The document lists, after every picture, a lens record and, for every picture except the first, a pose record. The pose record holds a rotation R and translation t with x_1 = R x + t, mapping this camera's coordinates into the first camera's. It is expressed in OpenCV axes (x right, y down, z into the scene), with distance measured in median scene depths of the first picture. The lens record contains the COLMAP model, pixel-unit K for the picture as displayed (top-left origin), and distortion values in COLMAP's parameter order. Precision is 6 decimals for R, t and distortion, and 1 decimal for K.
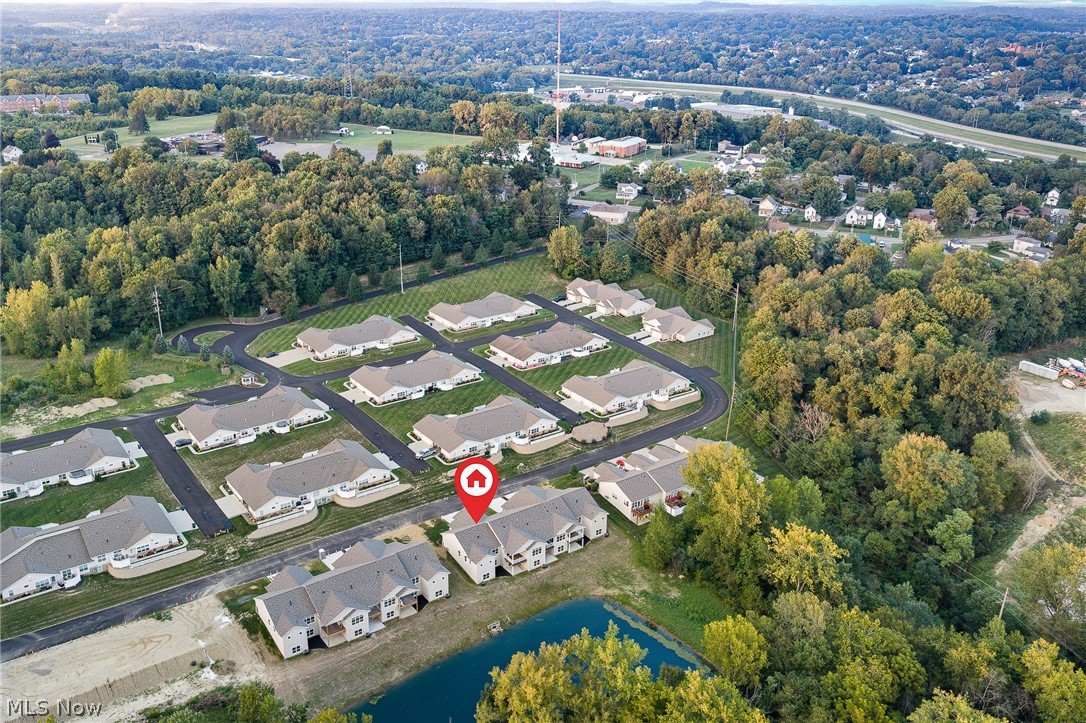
lens RADIAL K [[960.7, 0, 543.0], [0, 960.7, 361.5], [0, 0, 1]] dist [0.007062, -0.007531]
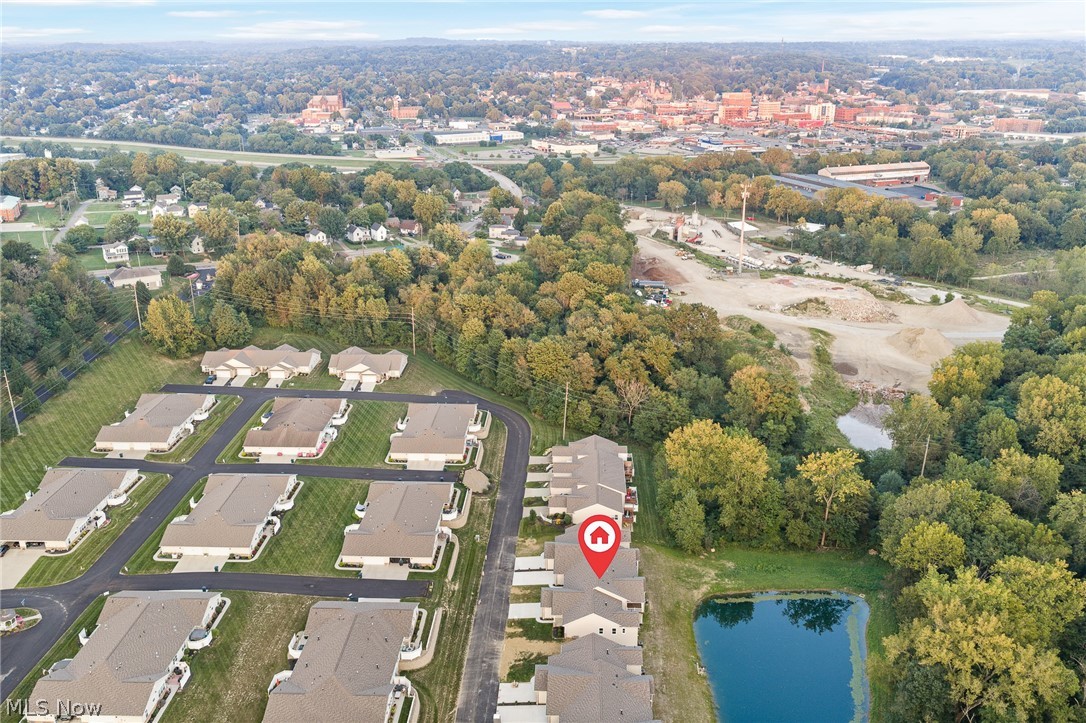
lens RADIAL K [[900.4, 0, 543.0], [0, 900.4, 361.5], [0, 0, 1]] dist [0.006638, -0.016803]
pose [[0.597021, -0.275063, 0.753596, -0.436568], [0.286573, 0.950525, 0.119911, -0.099902], [-0.749294, 0.144370, 0.646309, 0.293602]]
